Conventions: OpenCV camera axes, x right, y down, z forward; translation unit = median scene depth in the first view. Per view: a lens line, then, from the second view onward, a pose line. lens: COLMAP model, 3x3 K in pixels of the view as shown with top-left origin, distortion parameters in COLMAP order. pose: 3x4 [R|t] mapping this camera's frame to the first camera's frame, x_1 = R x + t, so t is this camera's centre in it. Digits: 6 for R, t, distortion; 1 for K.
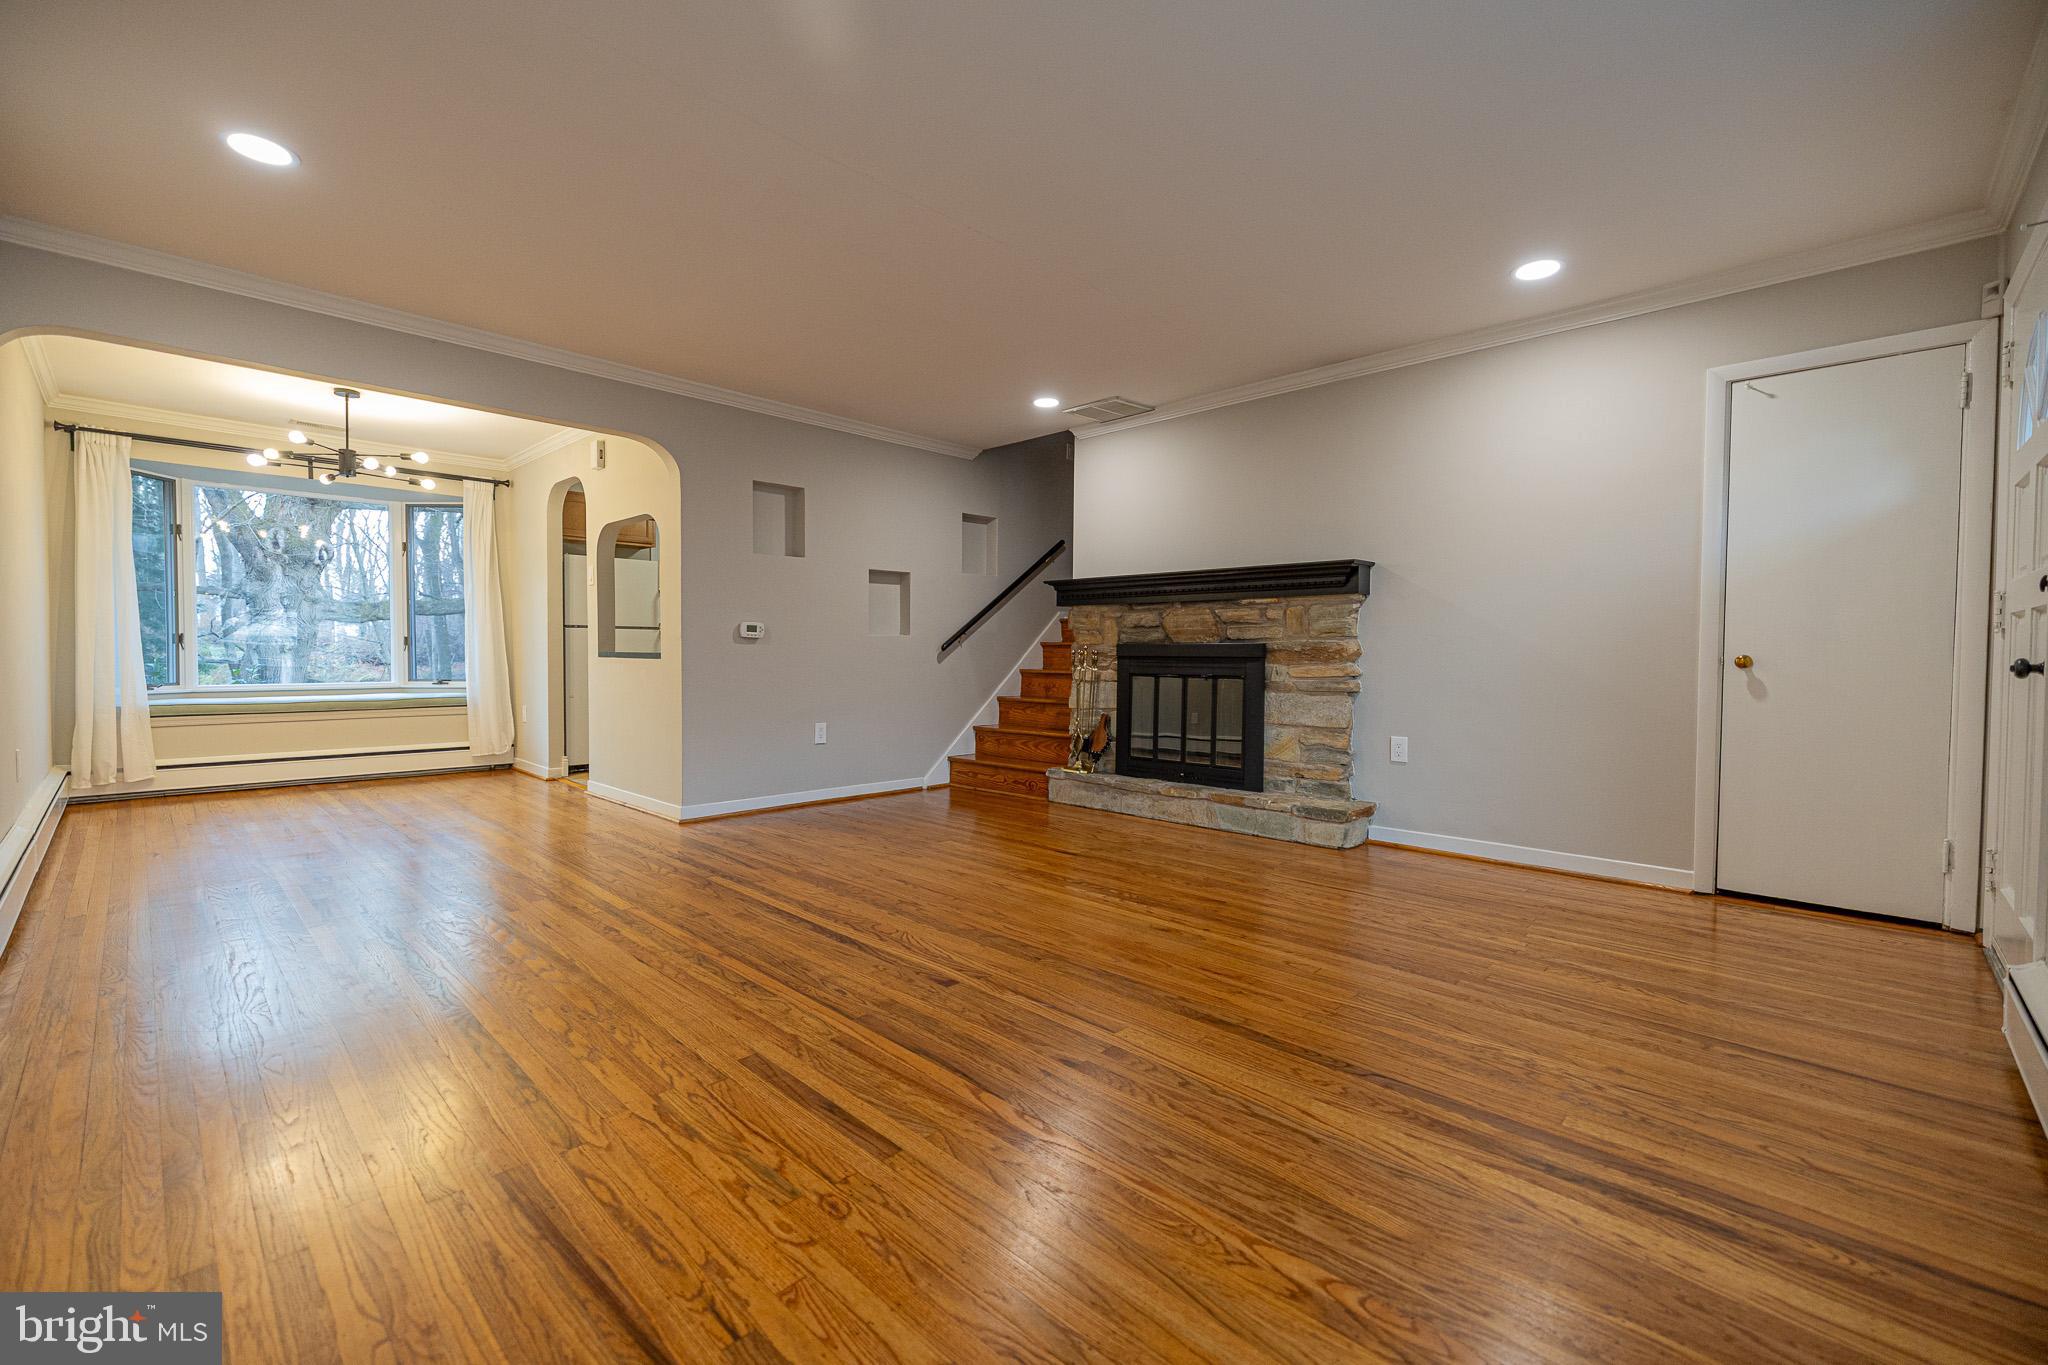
lens RADIAL K [[851.4, 0, 1017.6], [0, 851.4, 672.9], [0, 0, 1]] dist [-0.001304, -0.000398]
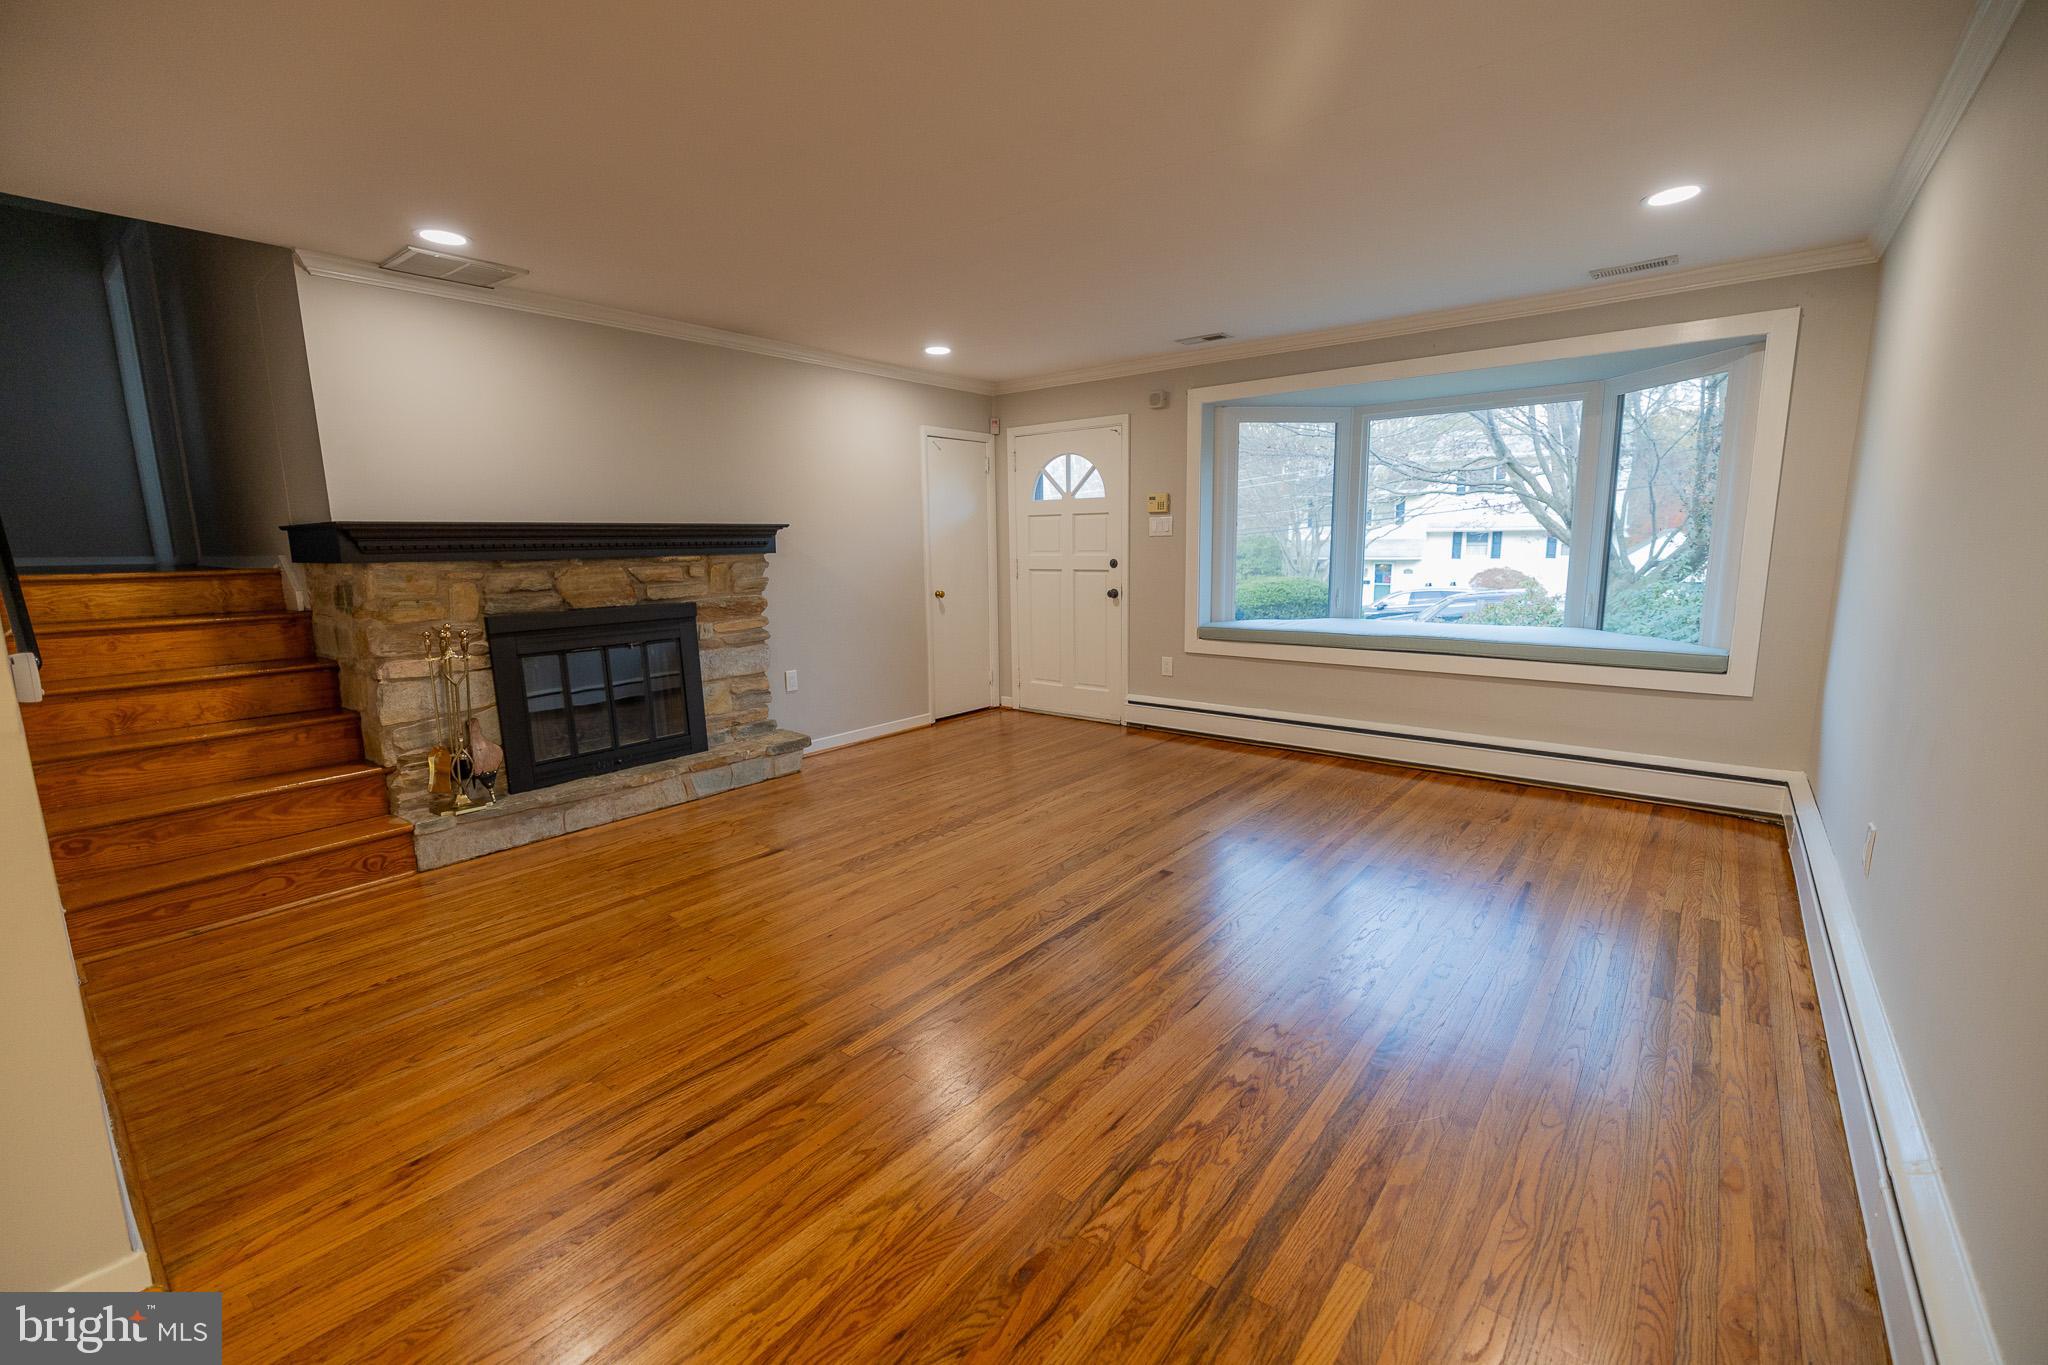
lens RADIAL K [[851.4, 0, 1018.9], [0, 851.4, 682.6], [0, 0, 1]] dist [-0.001304, -0.000398]
pose [[-0.083196, -0.166734, 0.982486, -0.727822], [0.042471, 0.984415, 0.170658, -0.095719], [-0.995628, 0.055925, -0.074818, 0.711929]]
